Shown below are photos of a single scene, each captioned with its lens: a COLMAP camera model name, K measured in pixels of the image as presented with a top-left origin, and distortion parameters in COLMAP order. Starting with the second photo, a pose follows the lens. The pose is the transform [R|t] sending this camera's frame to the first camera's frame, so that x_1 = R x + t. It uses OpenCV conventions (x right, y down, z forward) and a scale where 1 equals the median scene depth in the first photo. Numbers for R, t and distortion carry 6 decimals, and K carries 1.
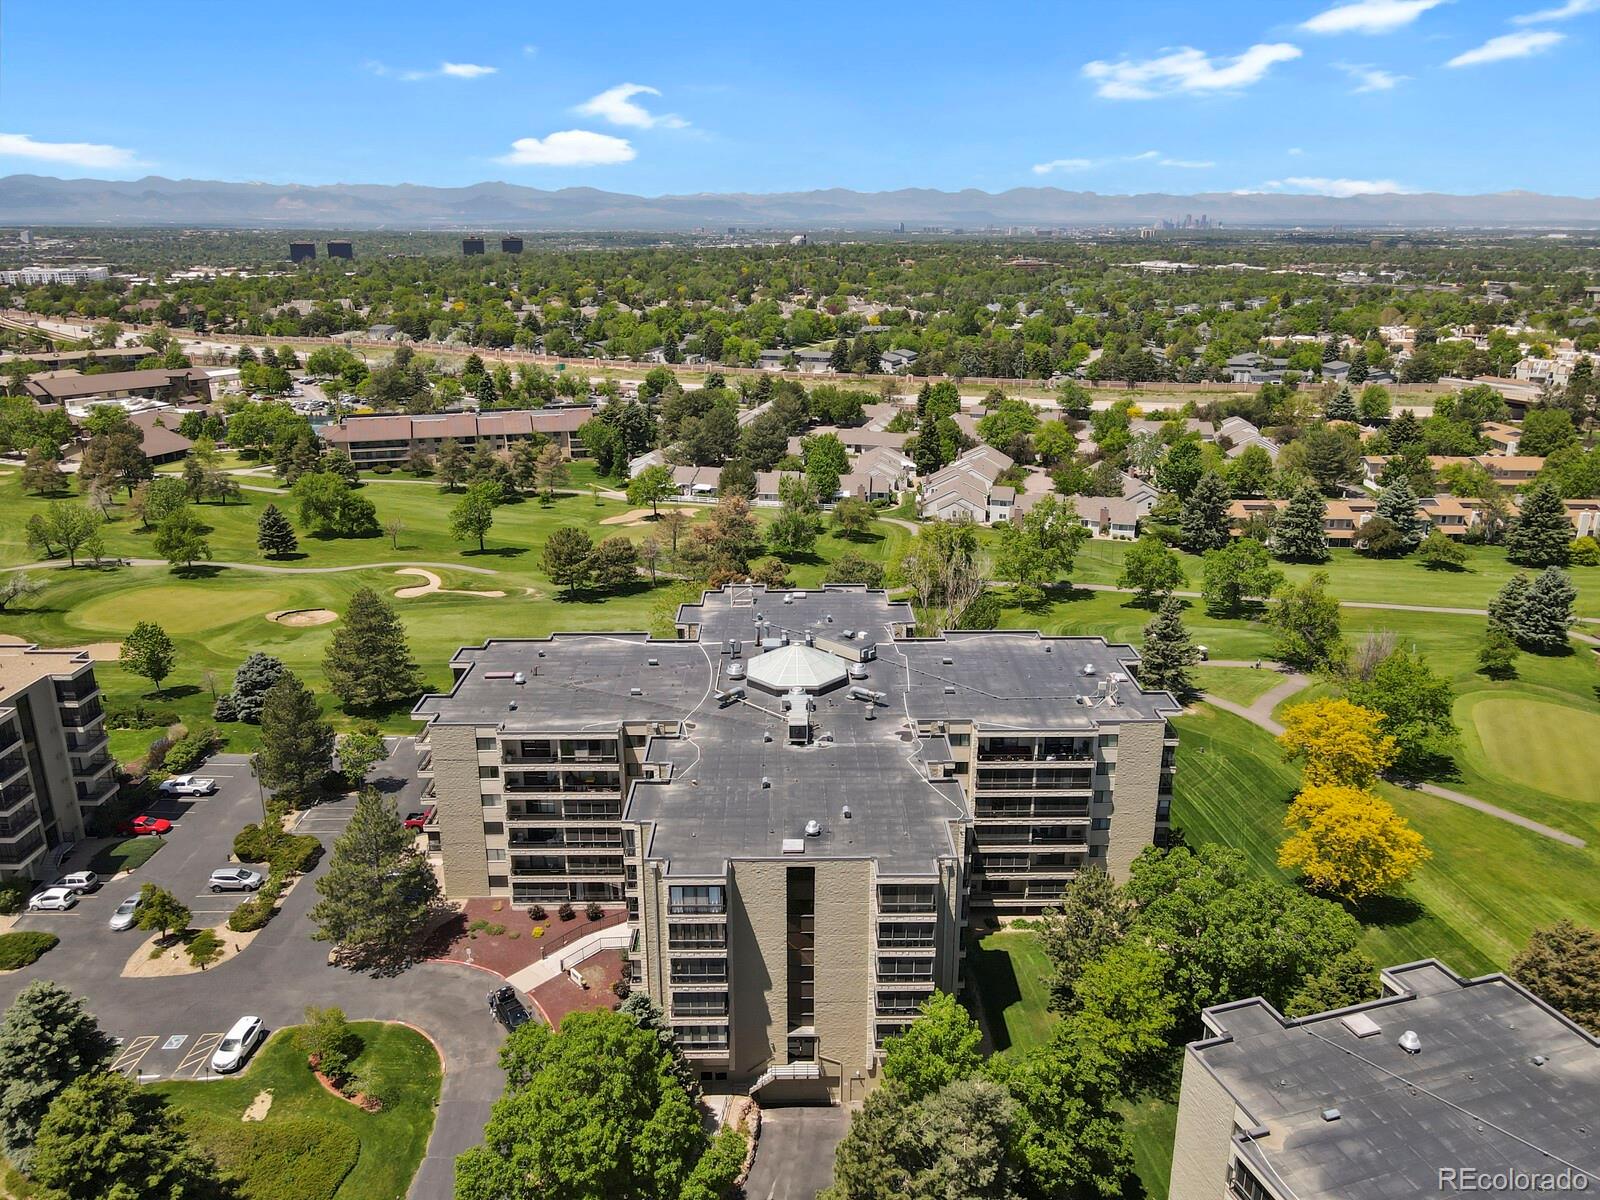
lens RADIAL K [[1168.8, 0, 800.0], [0, 1168.8, 600.0], [0, 0, 1]] dist [-0.003789, 0.050754]
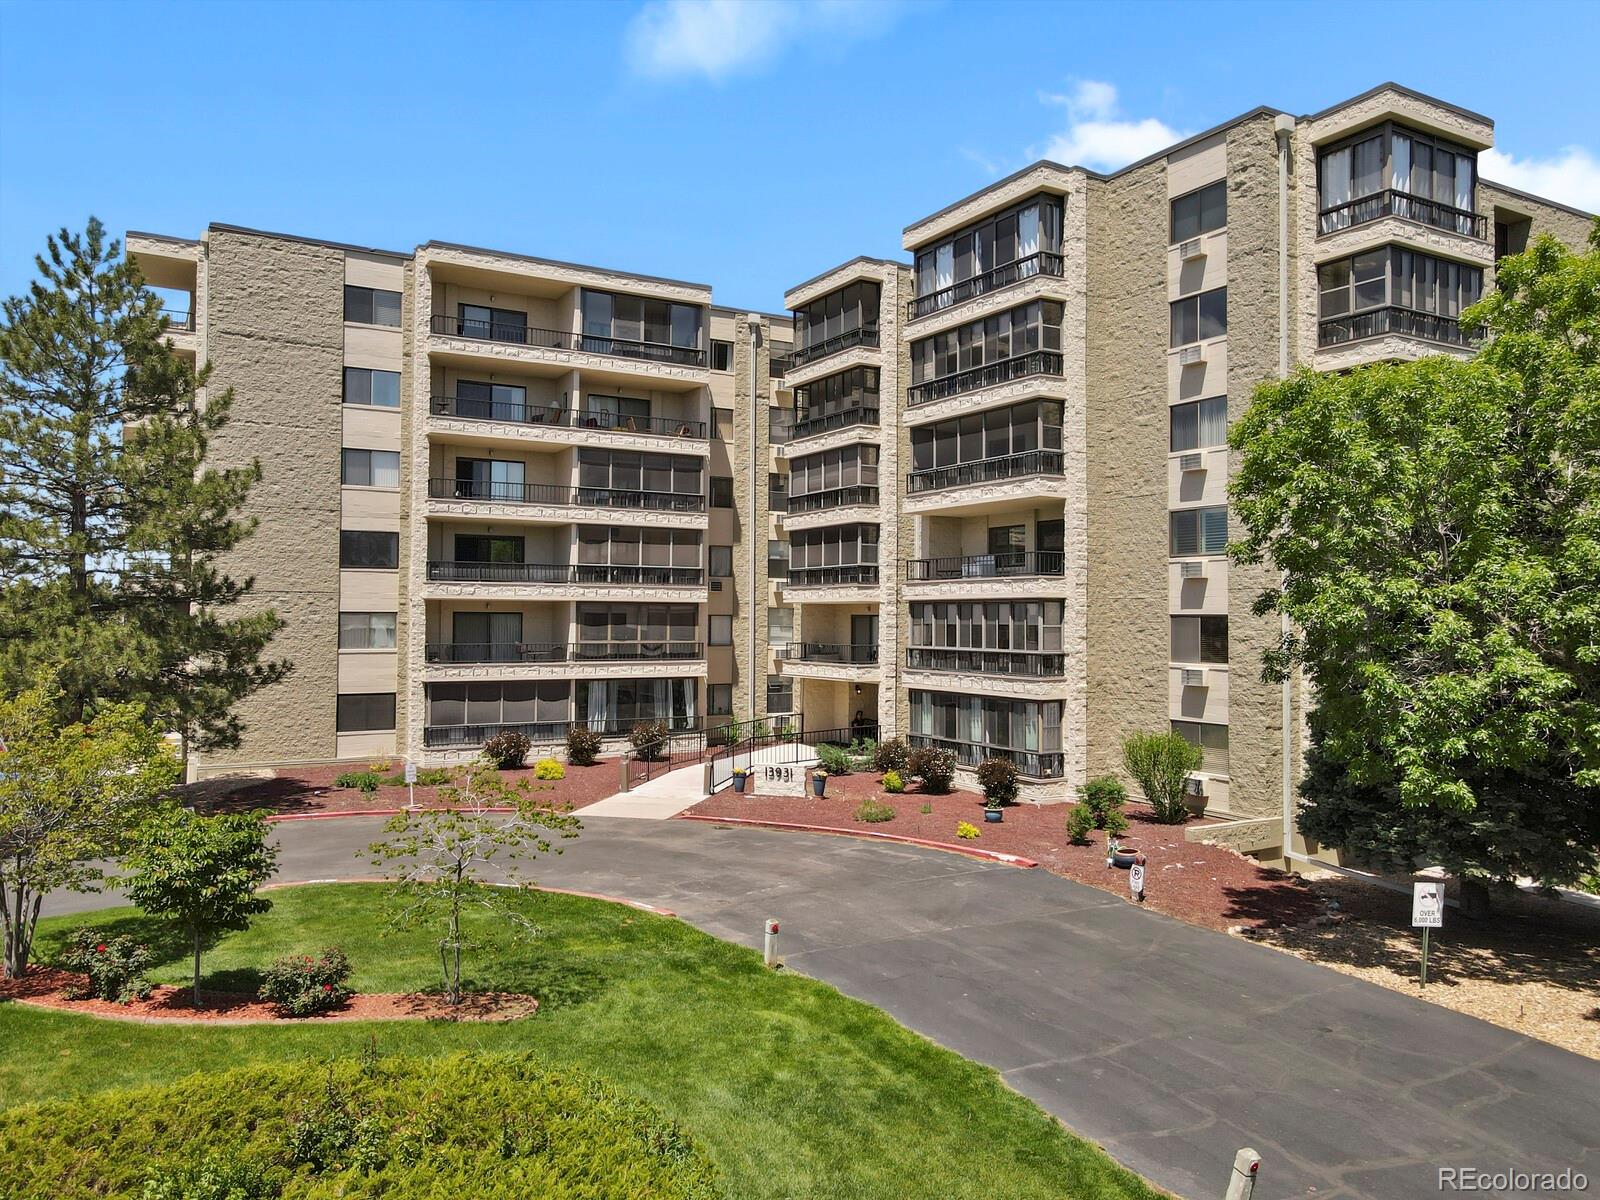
lens RADIAL K [[1157.6, 0, 806.6], [0, 1157.6, 592.5], [0, 0, 1]] dist [0.006376, 0.006851]
pose [[0.865646, 0.008698, 0.500580, -0.331895], [0.154439, 0.946450, -0.283515, 0.342168], [-0.476240, 0.322733, 0.817948, 0.641678]]
